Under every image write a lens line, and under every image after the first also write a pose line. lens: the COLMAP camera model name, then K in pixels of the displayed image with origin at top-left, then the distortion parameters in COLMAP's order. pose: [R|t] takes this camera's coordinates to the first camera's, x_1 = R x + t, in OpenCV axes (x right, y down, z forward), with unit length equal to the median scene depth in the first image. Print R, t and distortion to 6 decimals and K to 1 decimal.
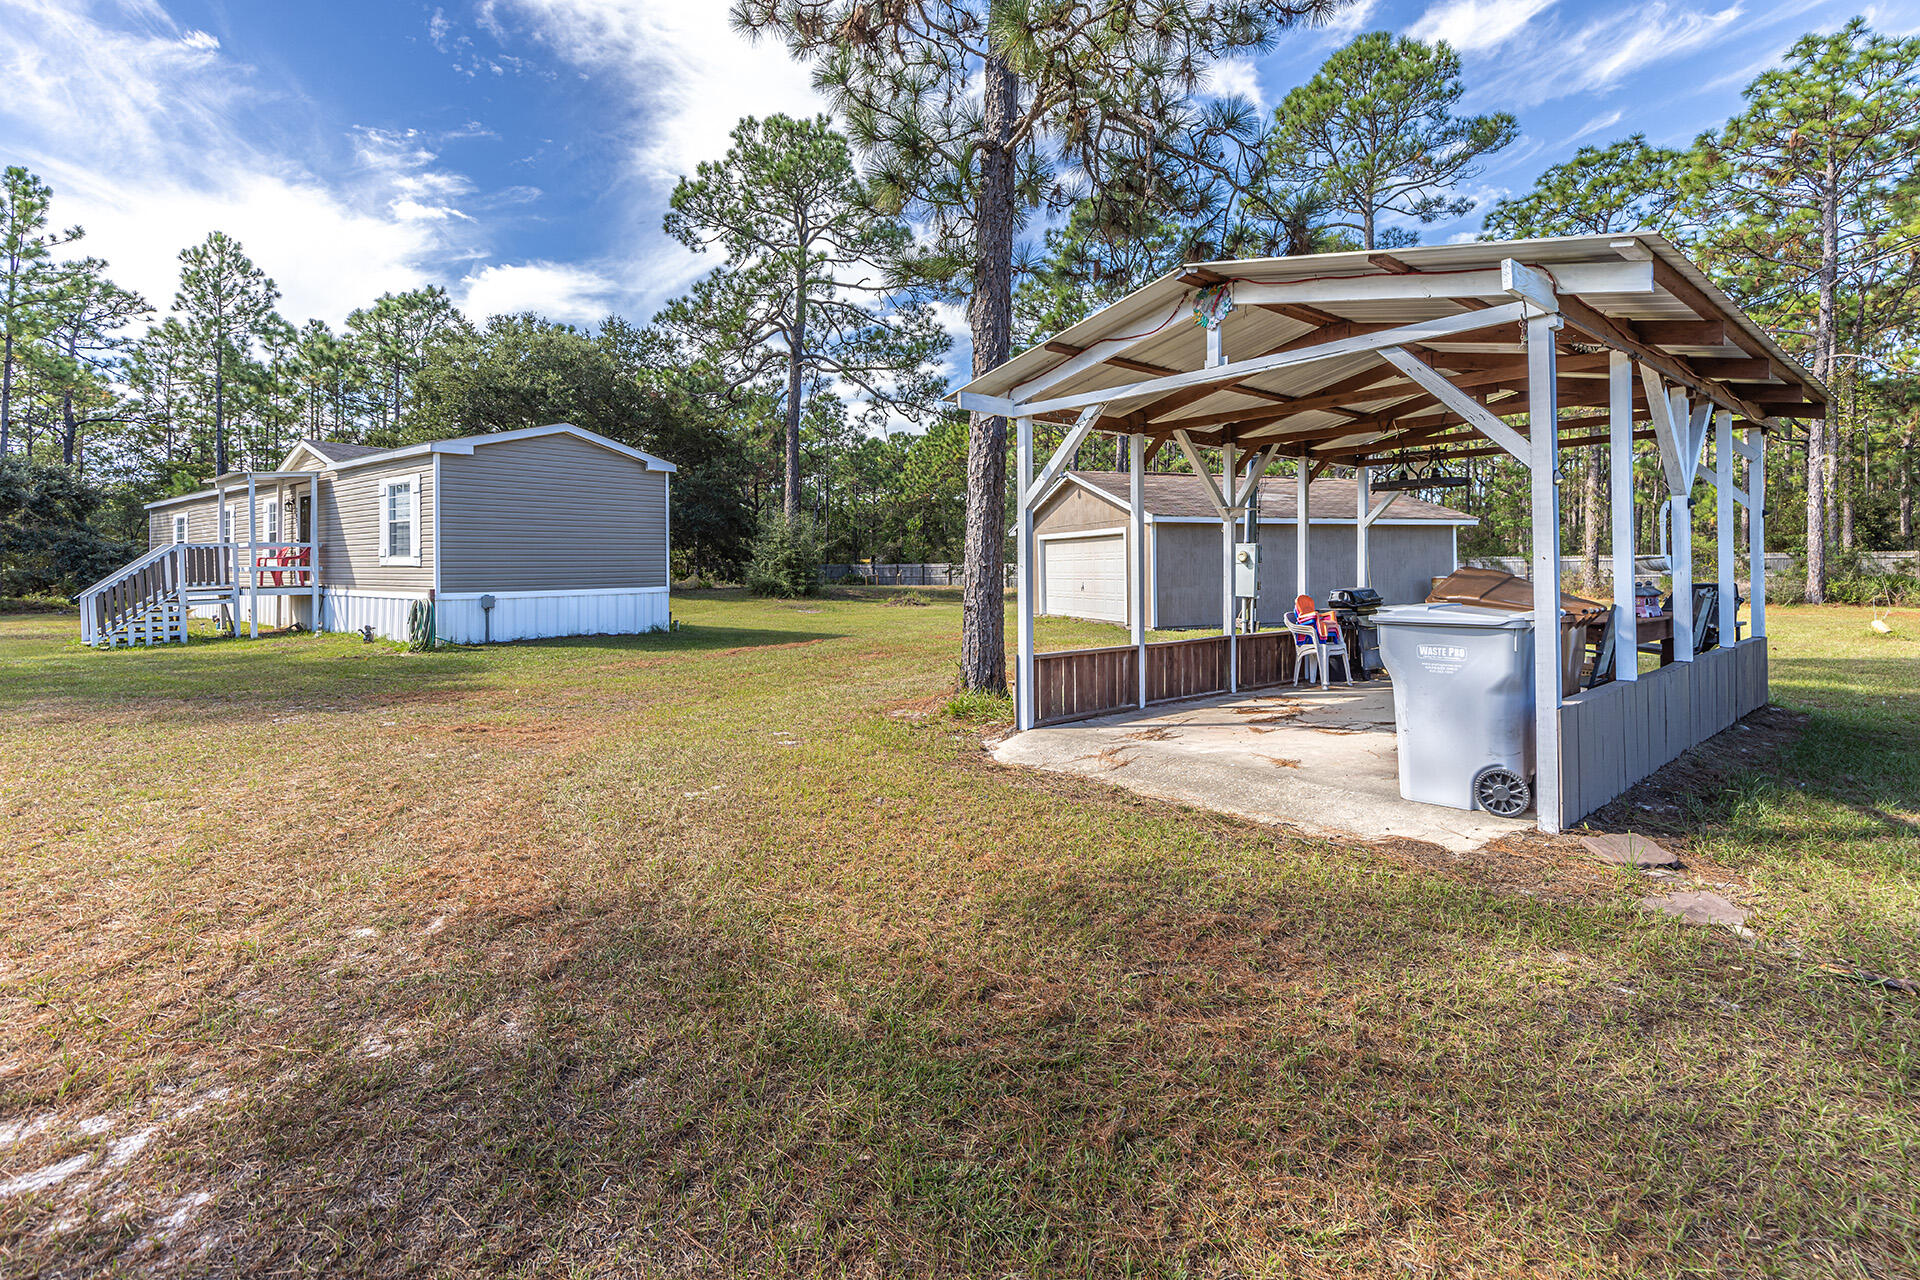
lens RADIAL K [[875.2, 0, 968.7], [0, 875.2, 591.0], [0, 0, 1]] dist [0.001439, -0.001210]
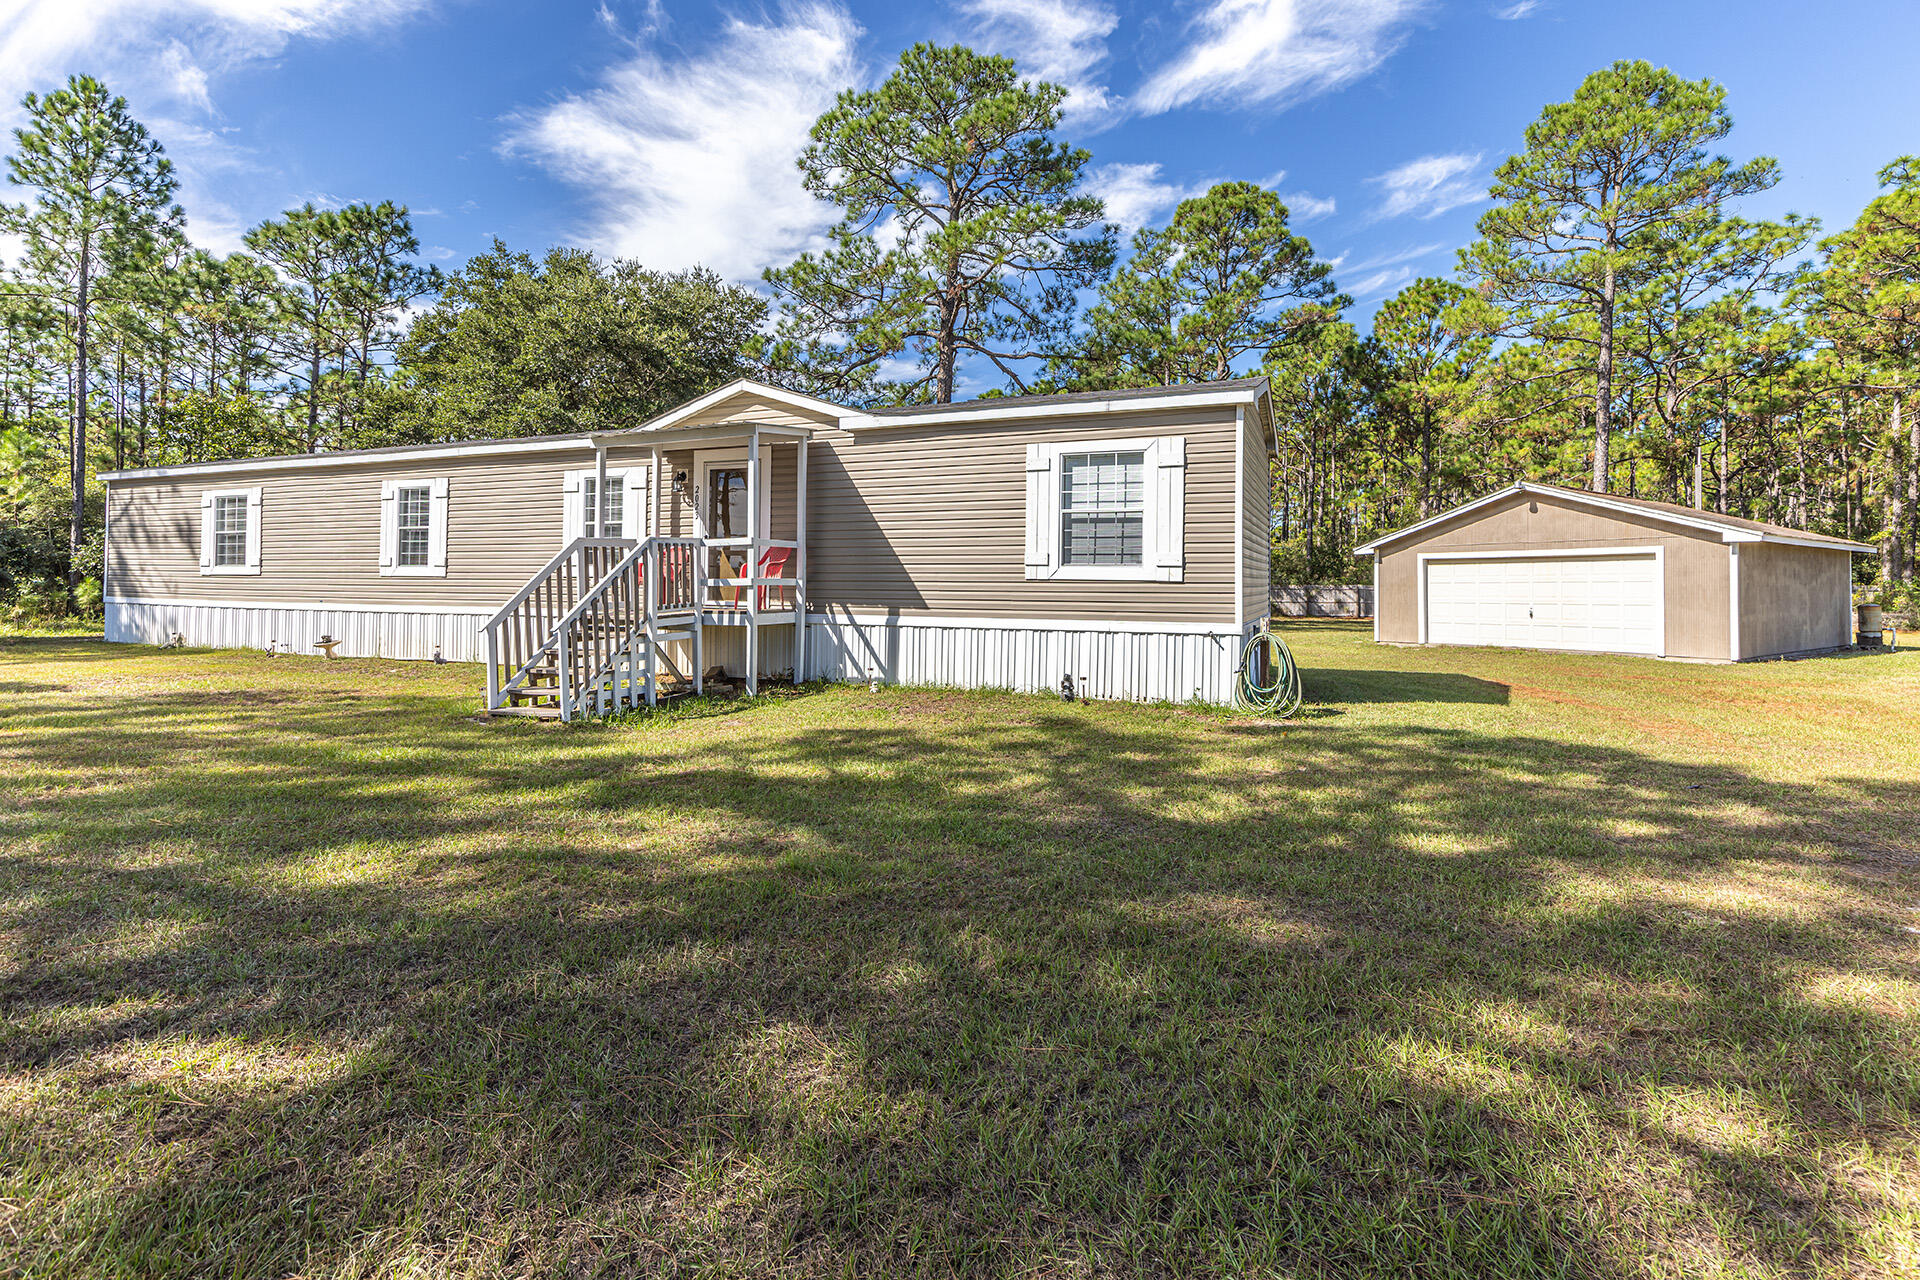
lens RADIAL K [[875.2, 0, 968.7], [0, 875.2, 591.0], [0, 0, 1]] dist [0.001439, -0.001210]
pose [[0.961679, 0.009134, 0.274025, -0.796126], [-0.004152, 0.999816, -0.018754, -0.007397], [-0.274146, 0.016898, 0.961540, 0.352714]]
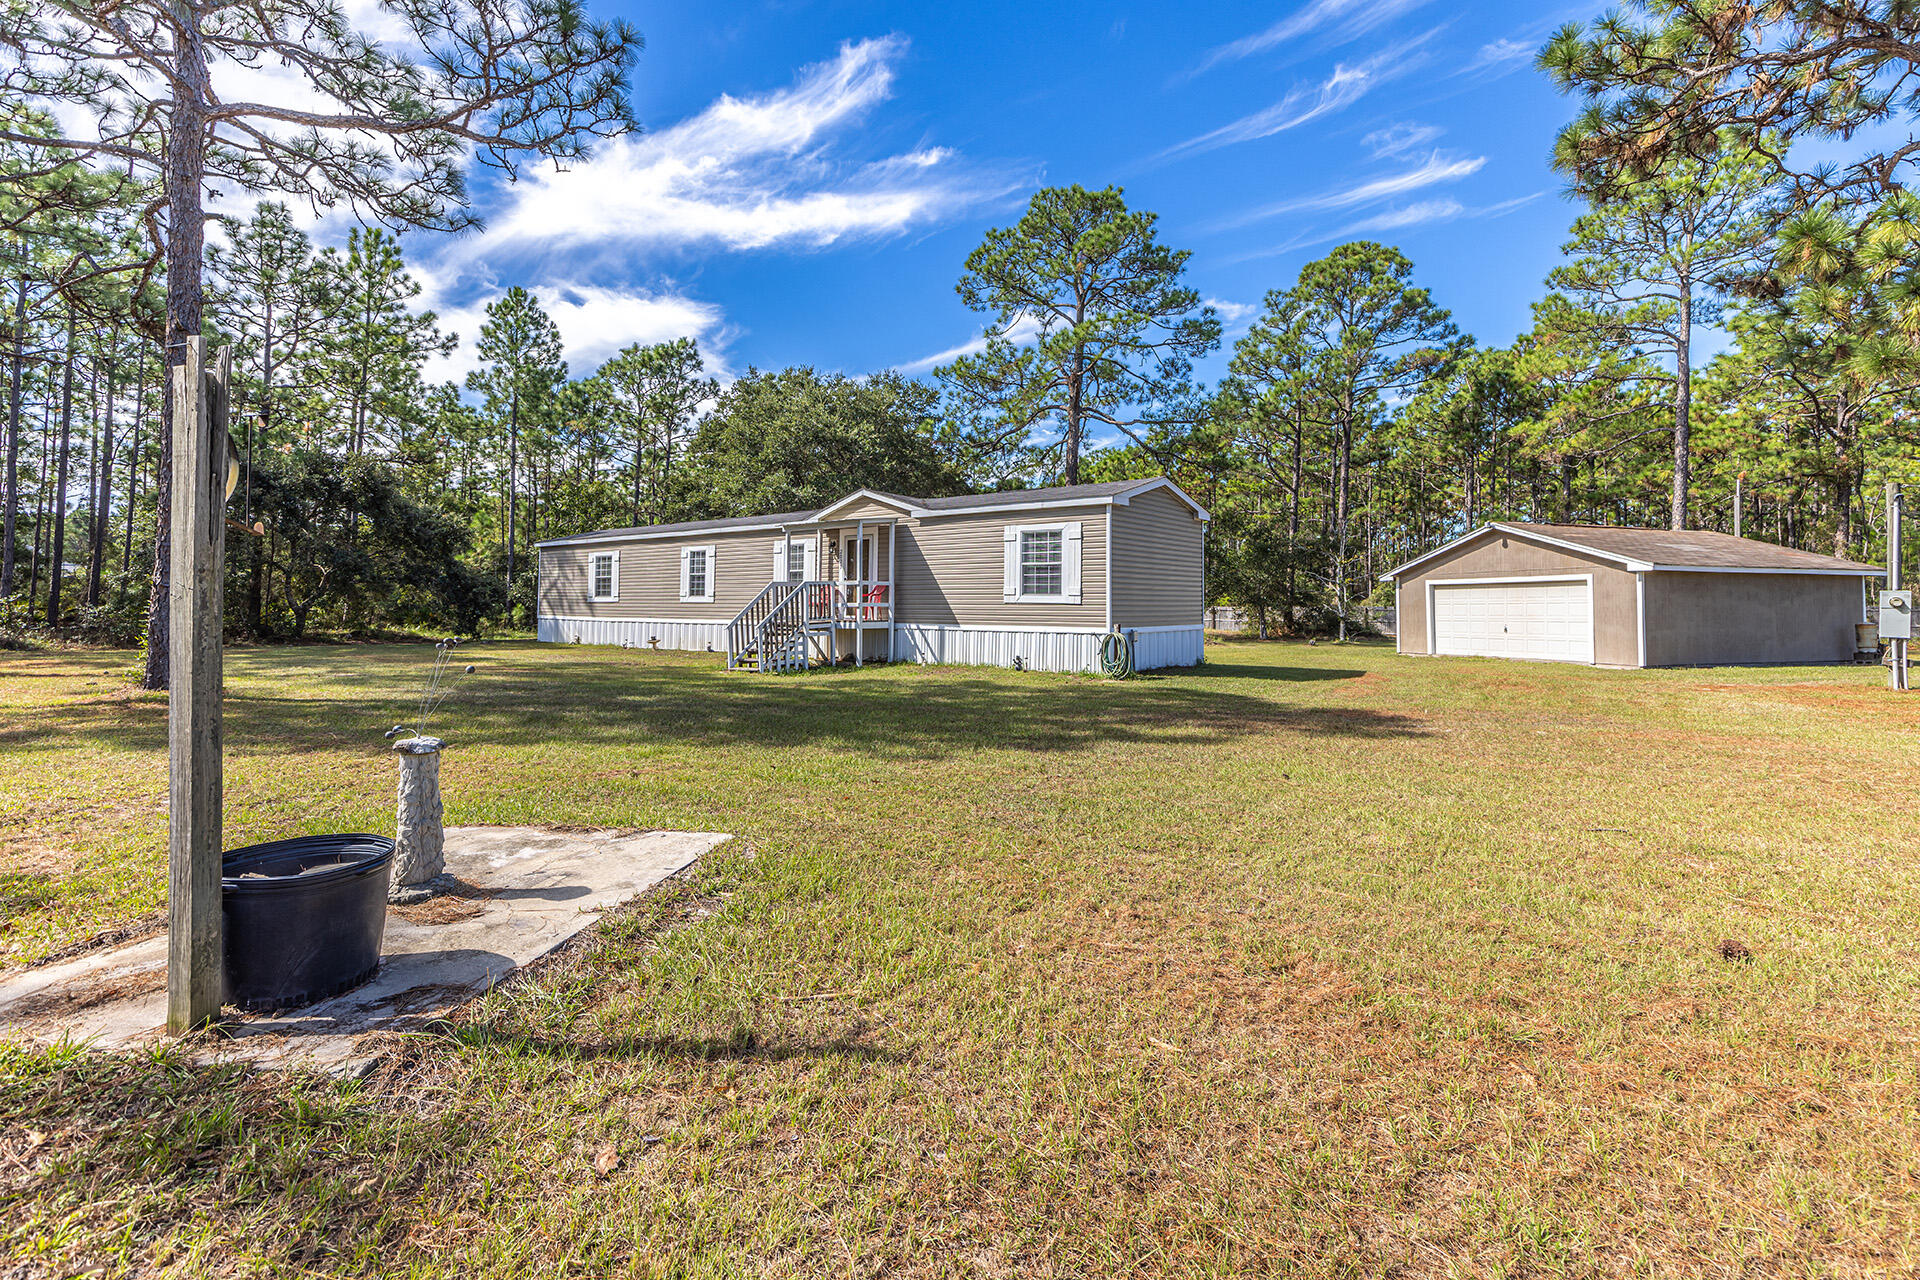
lens RADIAL K [[869.8, 0, 955.6], [0, 869.8, 605.2], [0, 0, 1]] dist [0.010631, -0.000329]
pose [[0.999949, 0.009697, -0.002897, -0.655437], [-0.009776, 0.999543, -0.028611, 0.005890], [0.002618, 0.028638, 0.999586, -0.104658]]
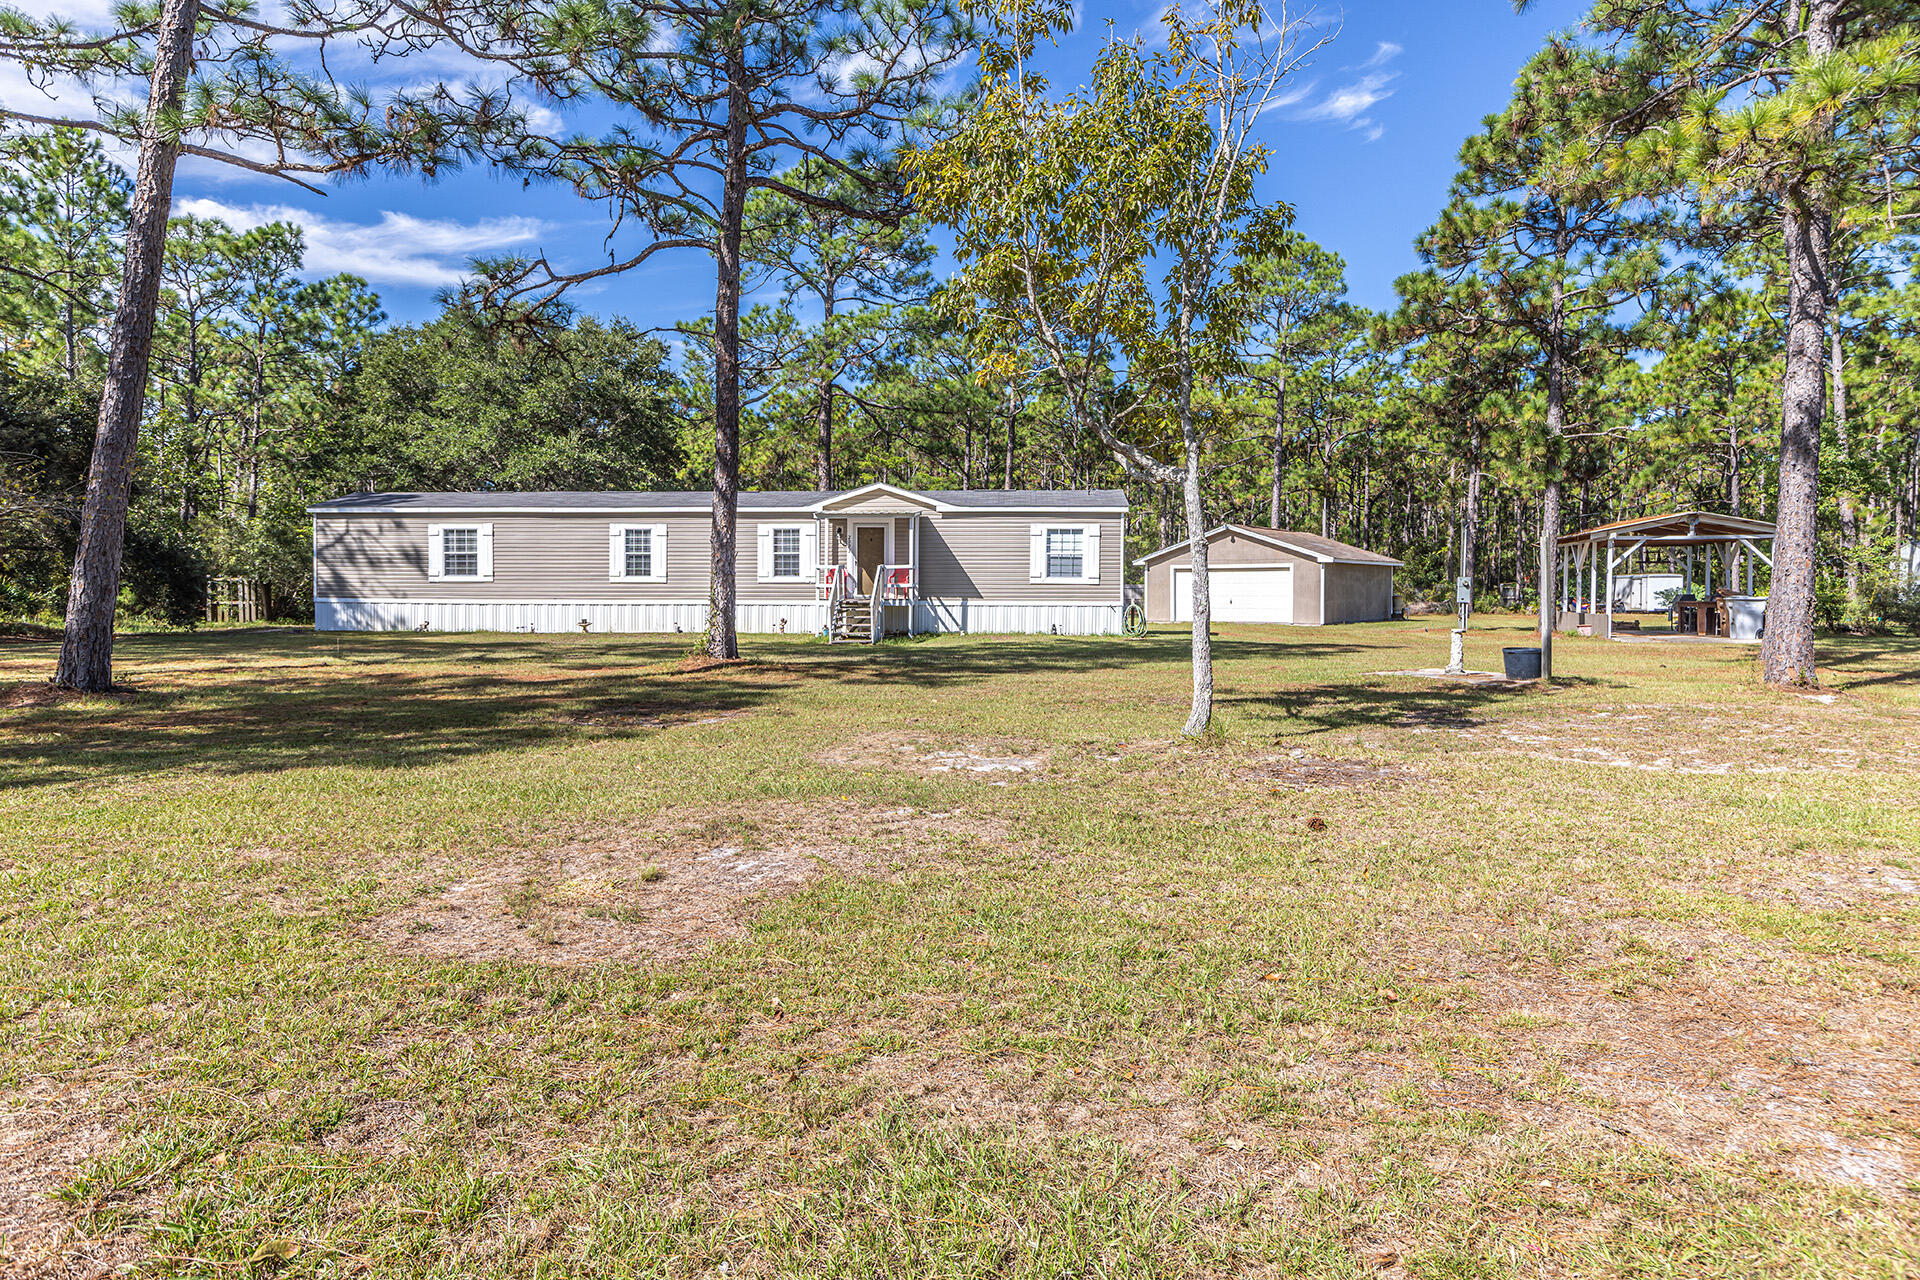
lens RADIAL K [[1122.5, 0, 958.6], [0, 1122.5, 662.3], [0, 0, 1]] dist [-0.026941, 0.001343]
pose [[0.827505, -0.031758, 0.560560, -1.623044], [0.008491, 0.998993, 0.044064, 0.016187], [-0.561395, -0.031703, 0.826941, -0.419979]]
